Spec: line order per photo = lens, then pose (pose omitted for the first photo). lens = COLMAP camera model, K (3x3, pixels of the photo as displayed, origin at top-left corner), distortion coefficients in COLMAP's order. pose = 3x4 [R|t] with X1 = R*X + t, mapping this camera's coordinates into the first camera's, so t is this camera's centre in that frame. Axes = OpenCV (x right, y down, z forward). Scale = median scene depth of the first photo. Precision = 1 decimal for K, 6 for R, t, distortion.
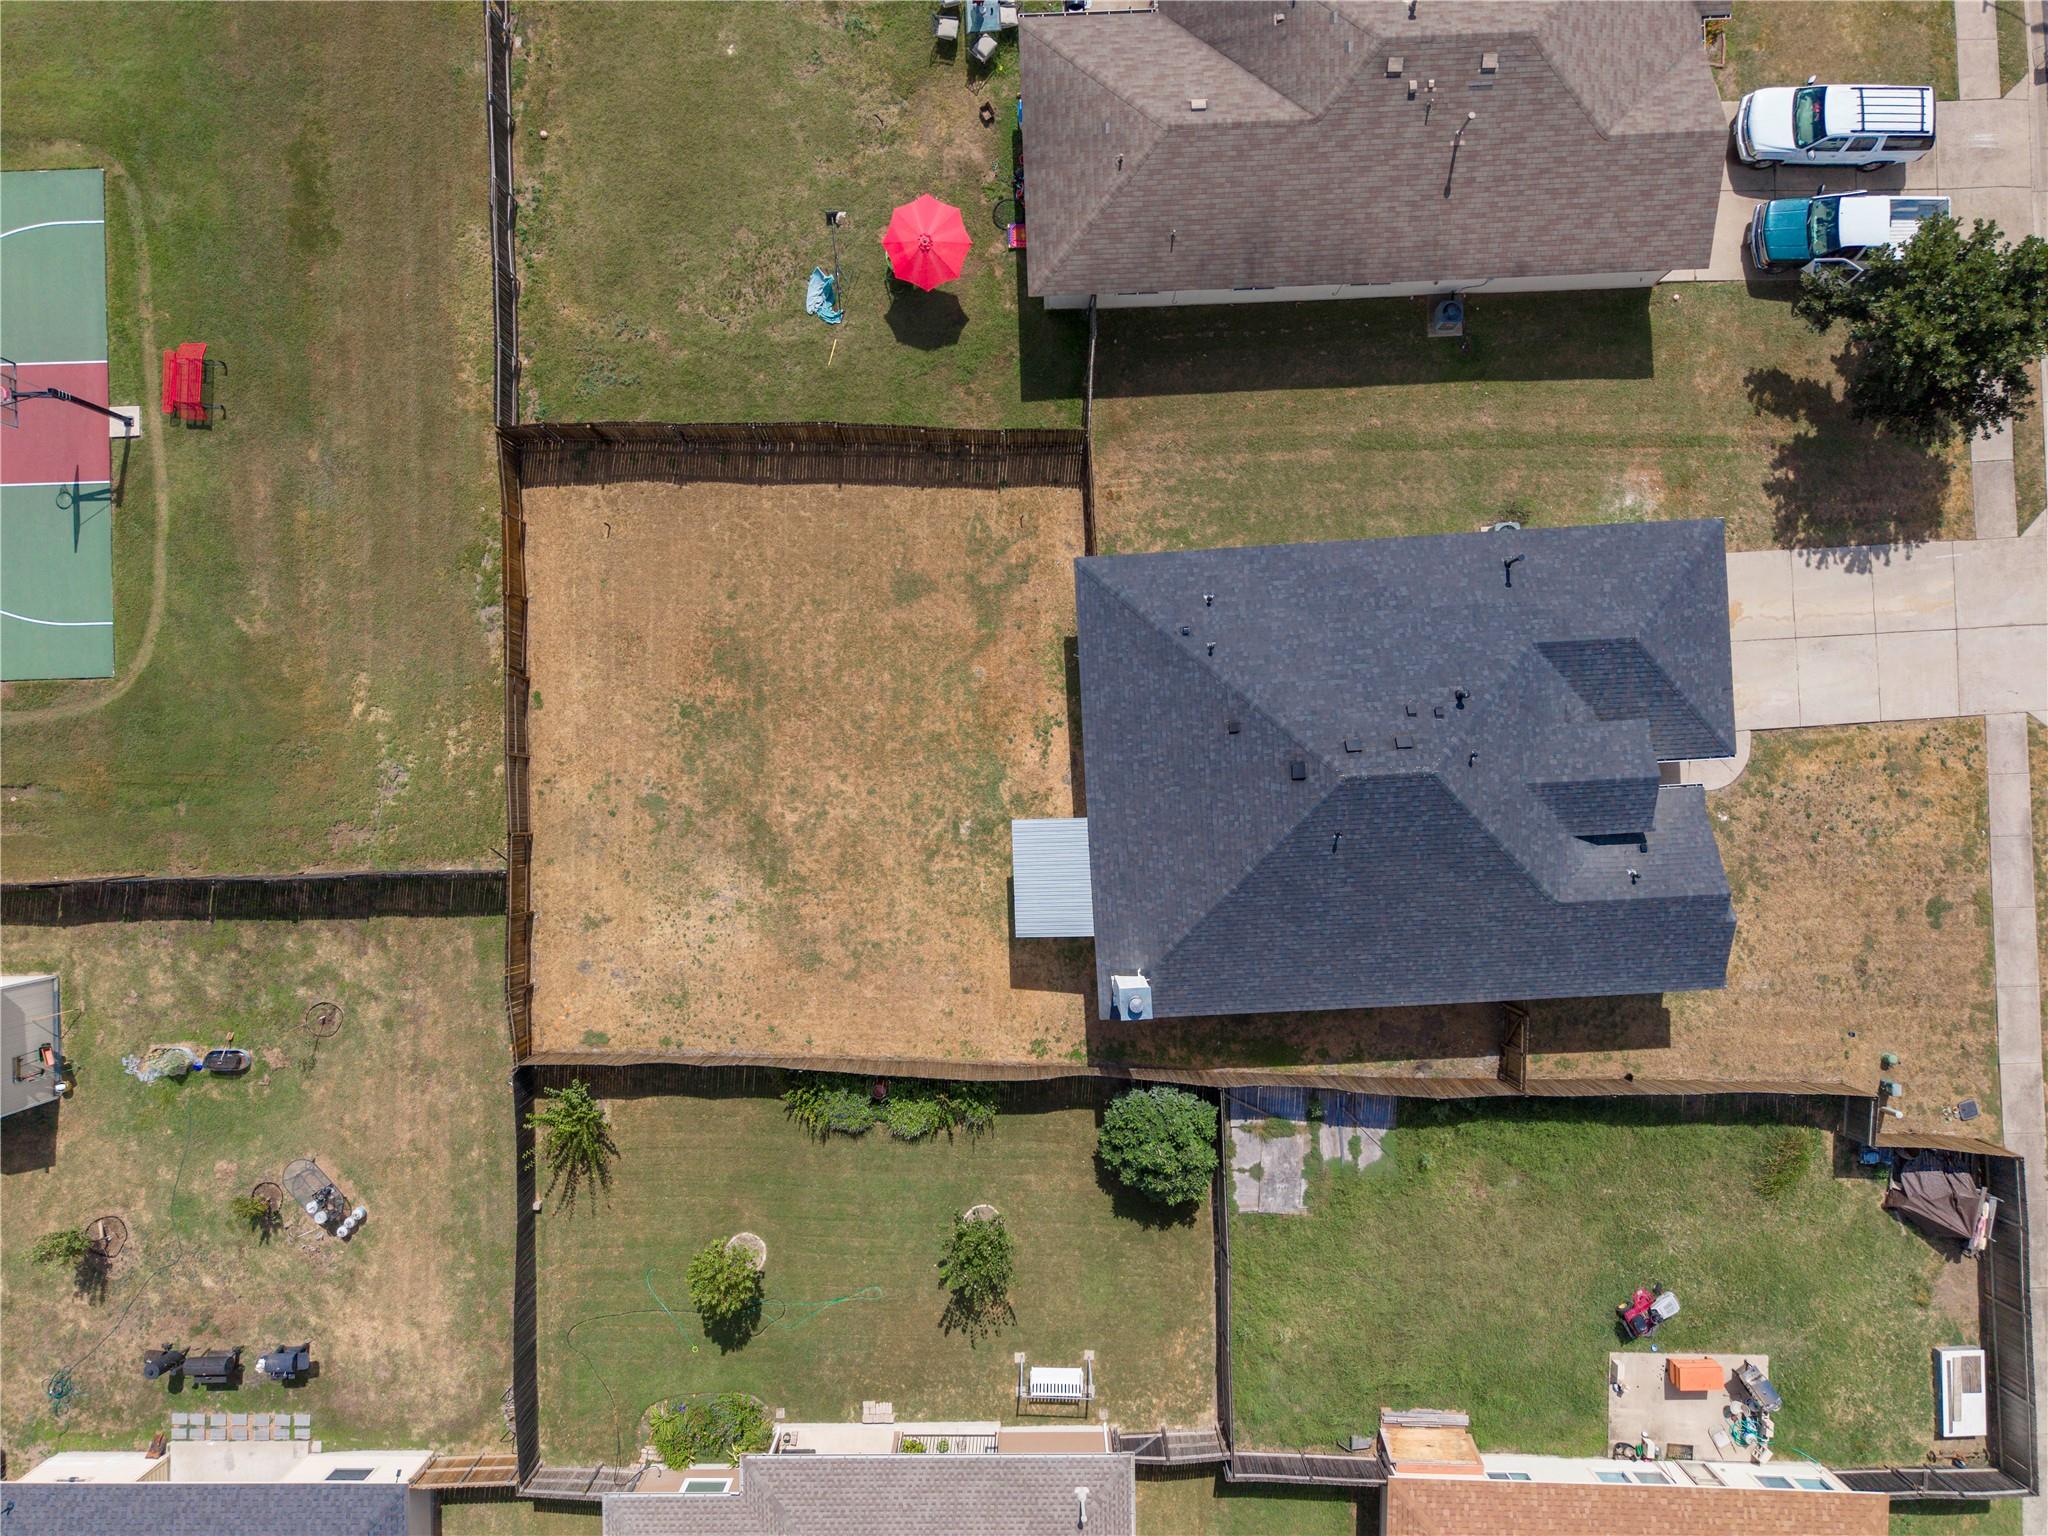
lens RADIAL K [[1380.6, 0, 1017.4], [0, 1380.6, 773.2], [0, 0, 1]] dist [0.021744, -0.024584]
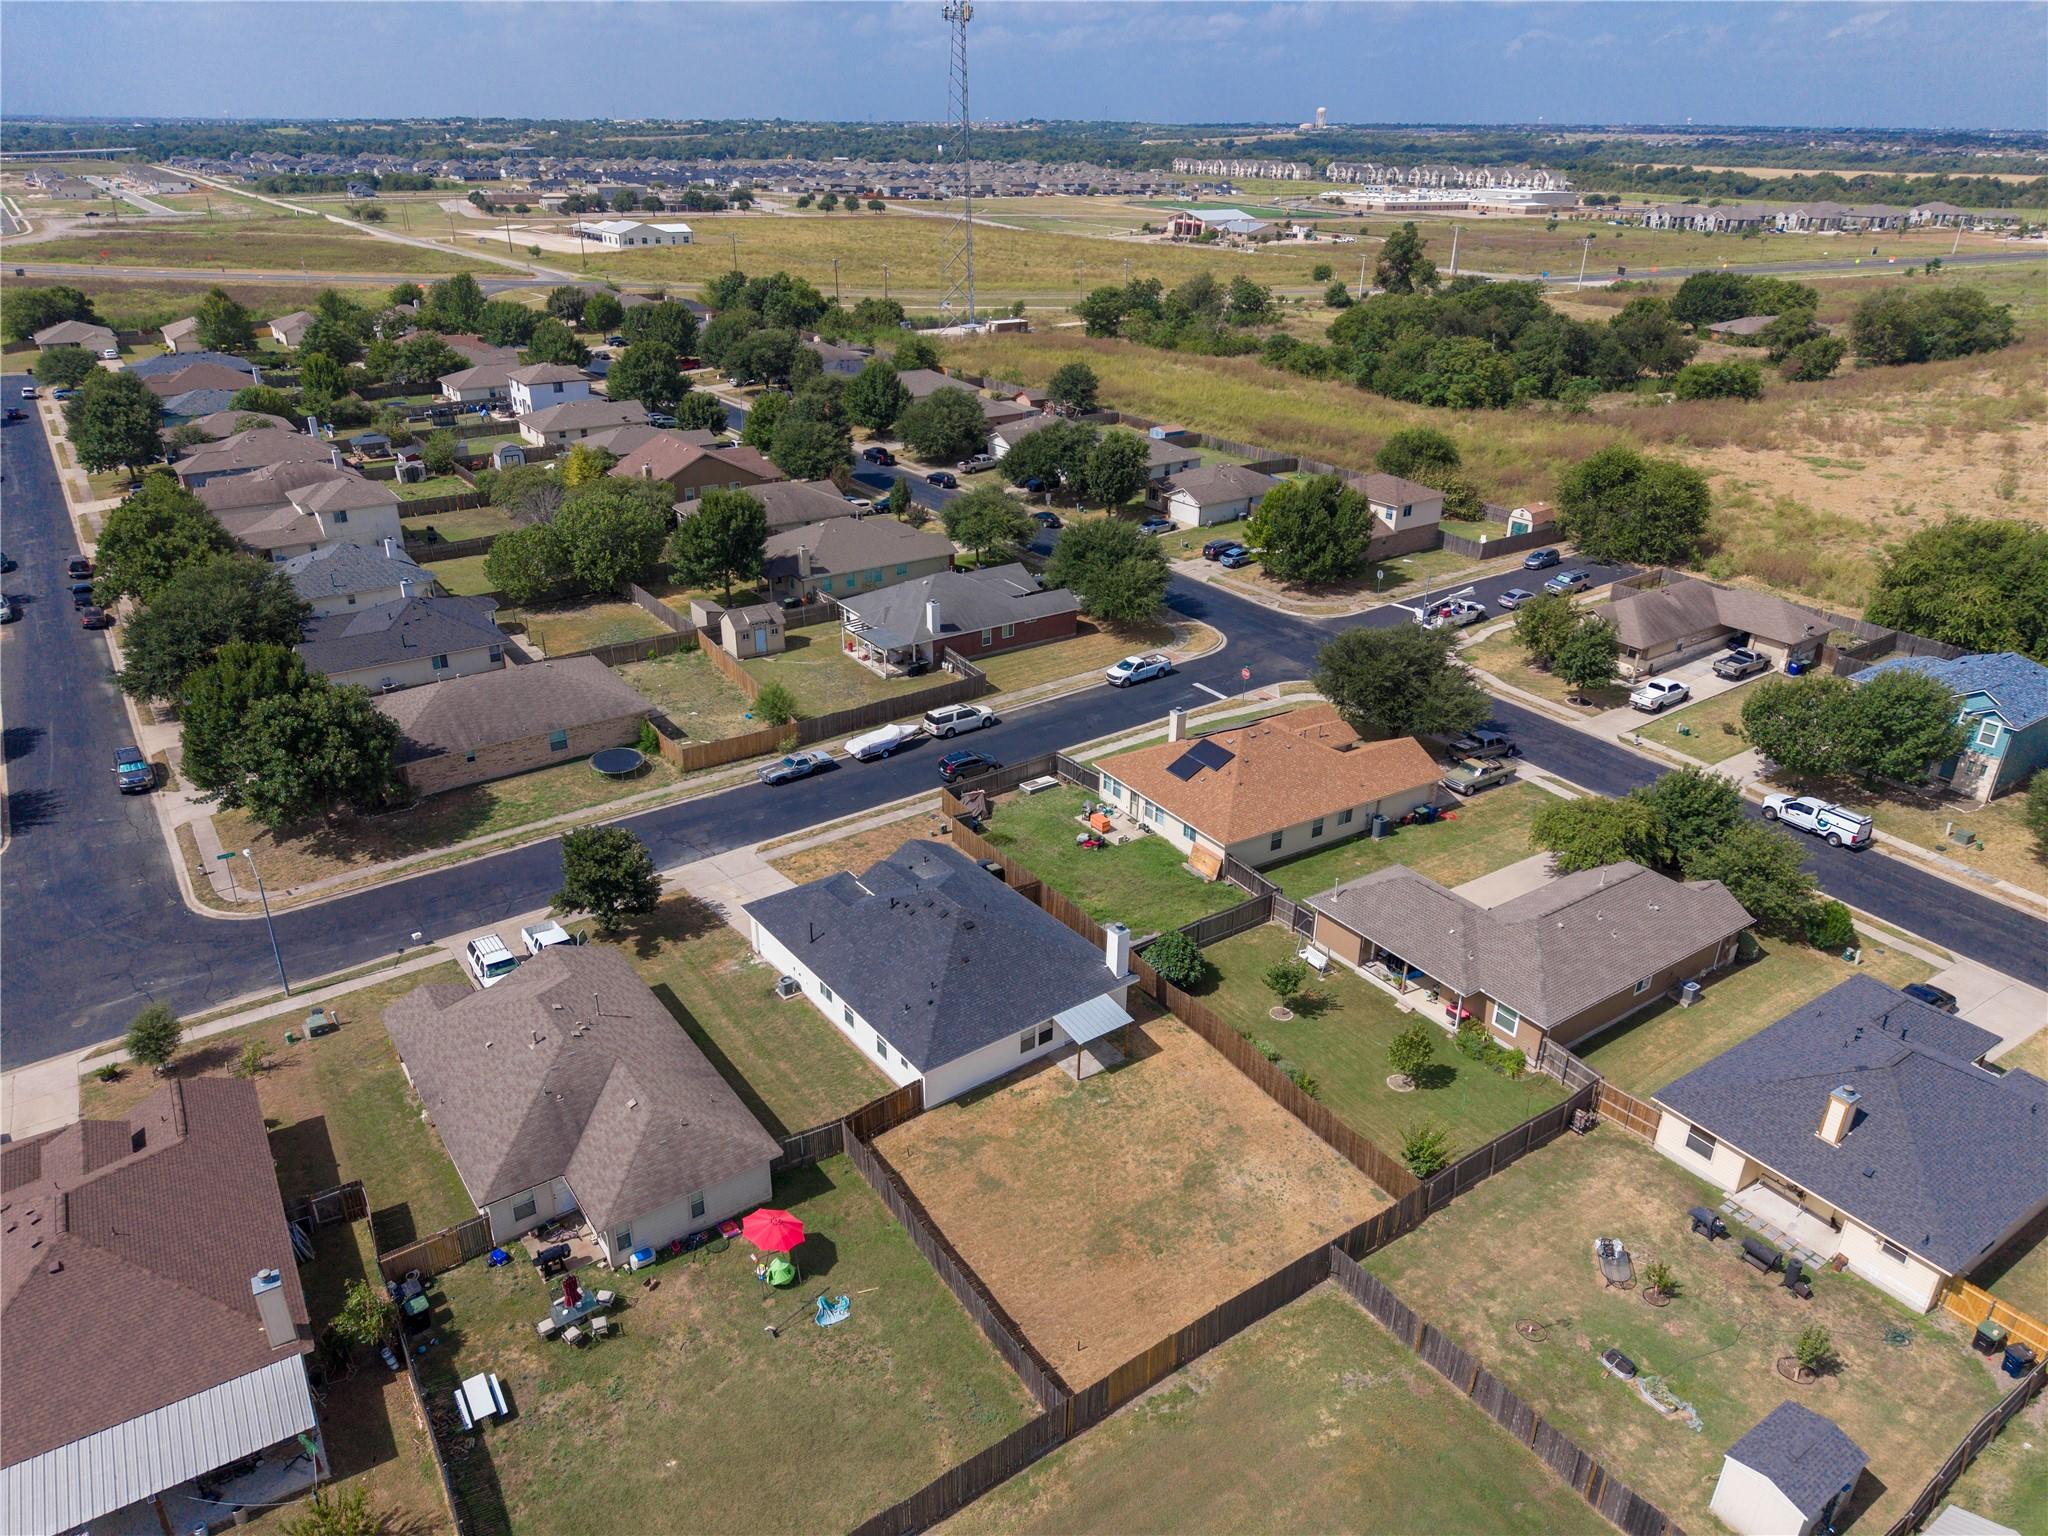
lens RADIAL K [[1380.6, 0, 1017.4], [0, 1380.6, 773.2], [0, 0, 1]] dist [0.021744, -0.024584]
pose [[-0.551602, -0.343233, 0.760215, -1.027570], [0.834102, -0.223757, 0.504189, -0.732342], [-0.002951, 0.912208, 0.409716, 0.027110]]
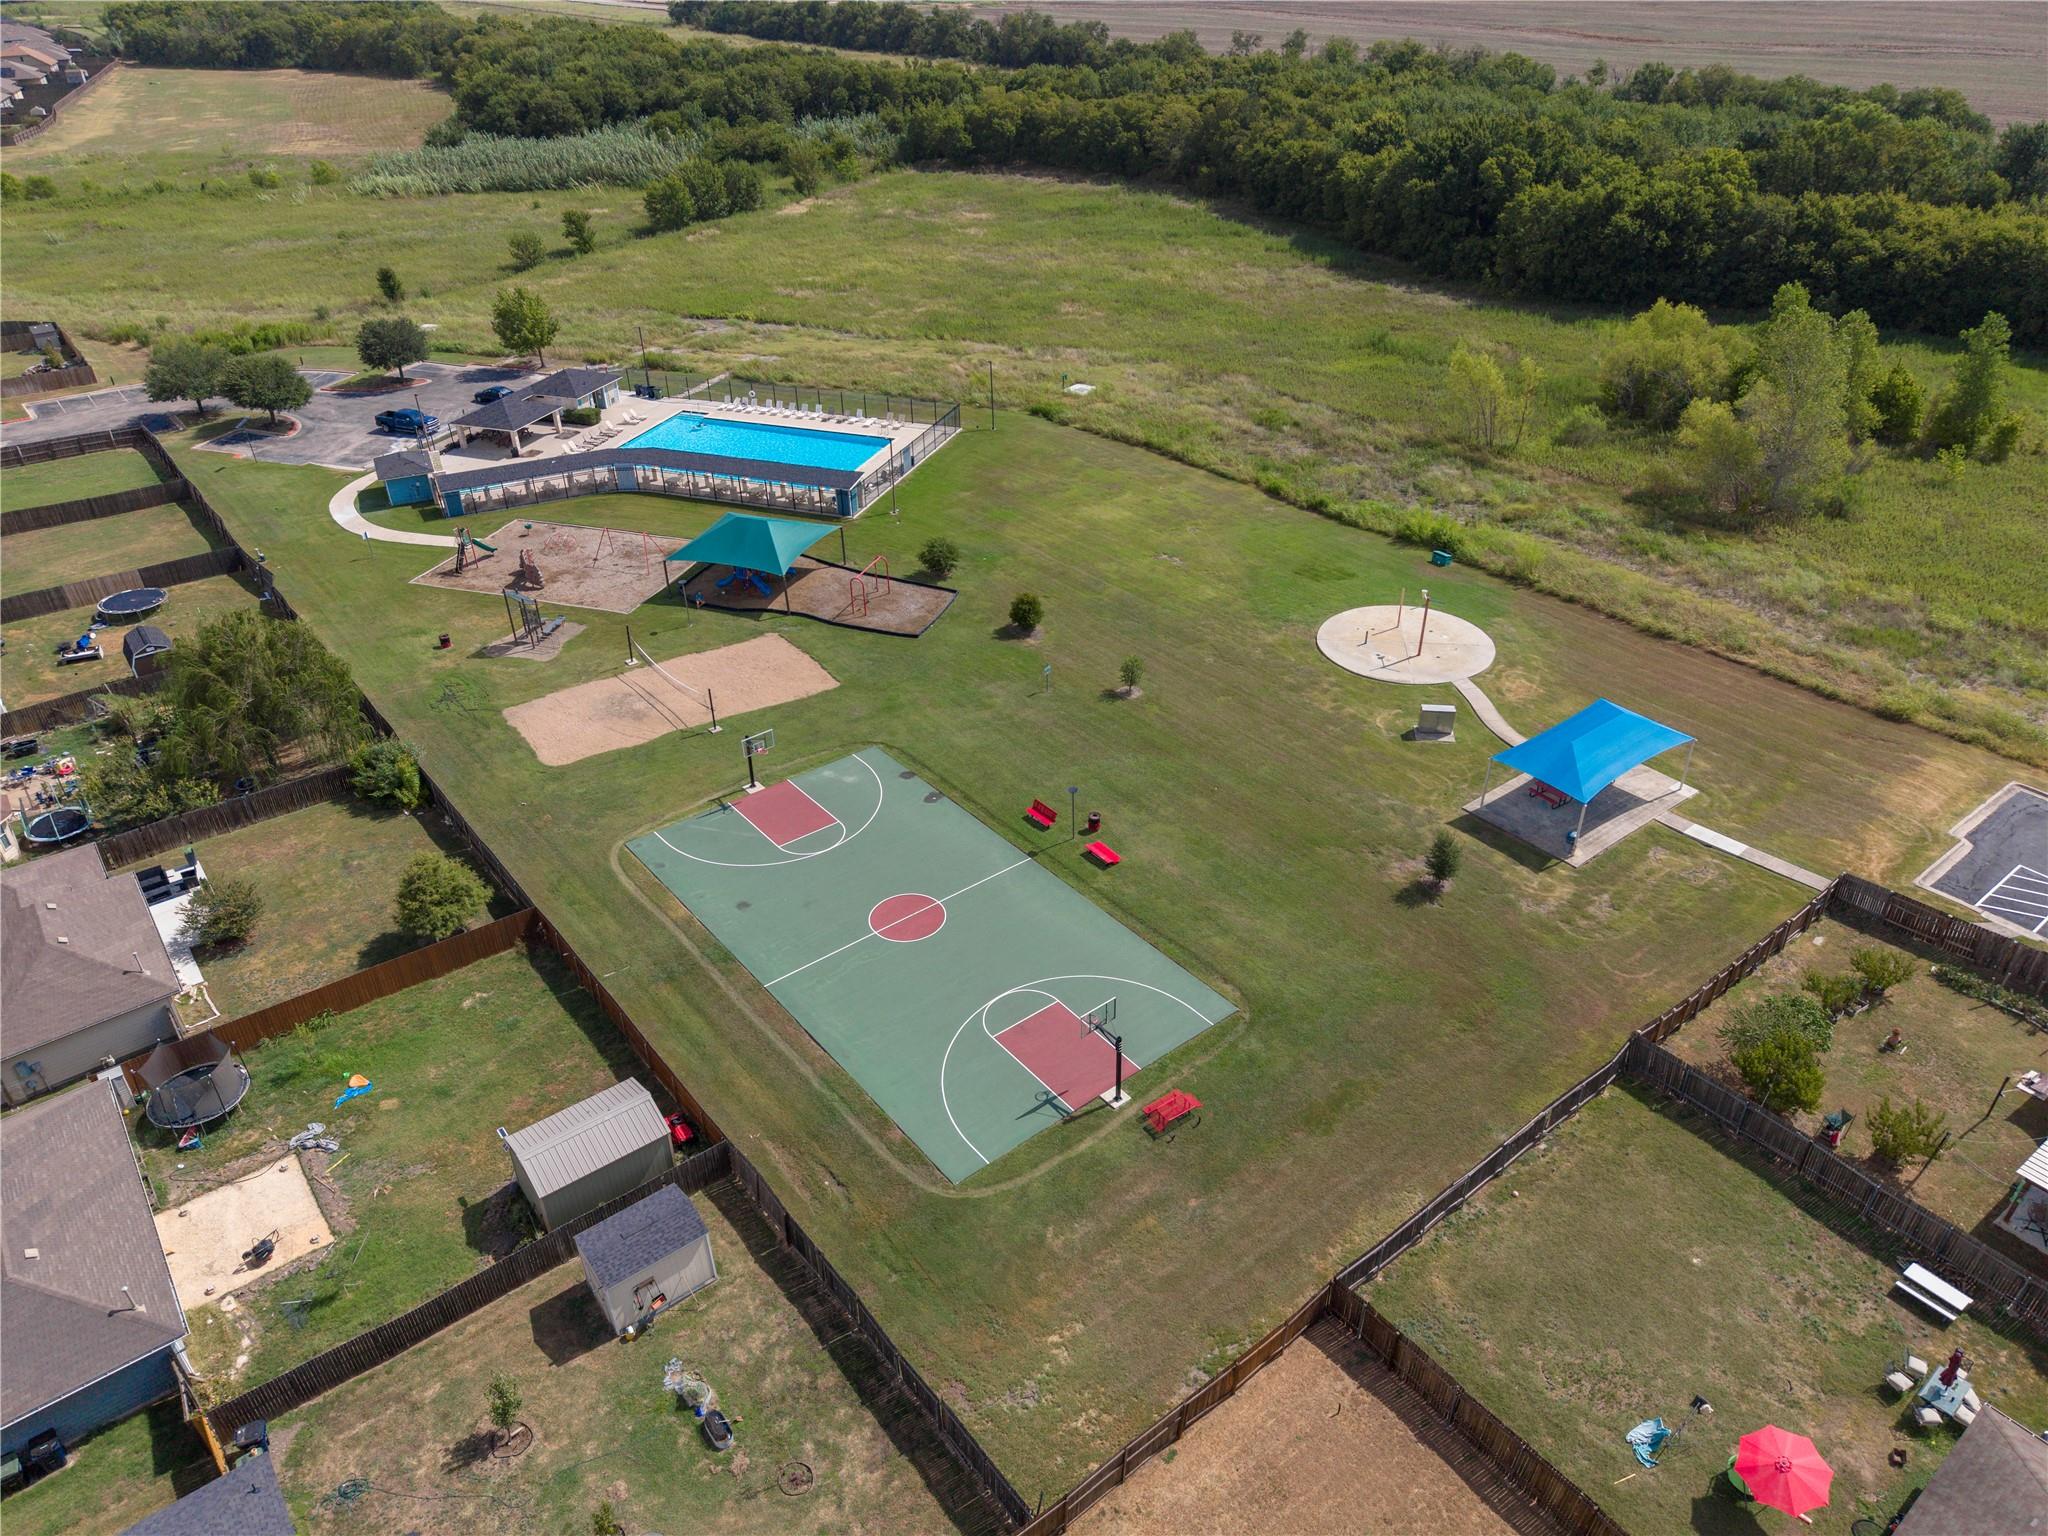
lens RADIAL K [[1381.1, 0, 1014.3], [0, 1381.1, 759.4], [0, 0, 1]] dist [0.003022, 0.001694]
pose [[0.598386, 0.427954, -0.677340, 0.058875], [-0.801122, 0.331921, -0.498027, 0.381255], [0.011691, 0.840645, 0.541460, 0.005994]]
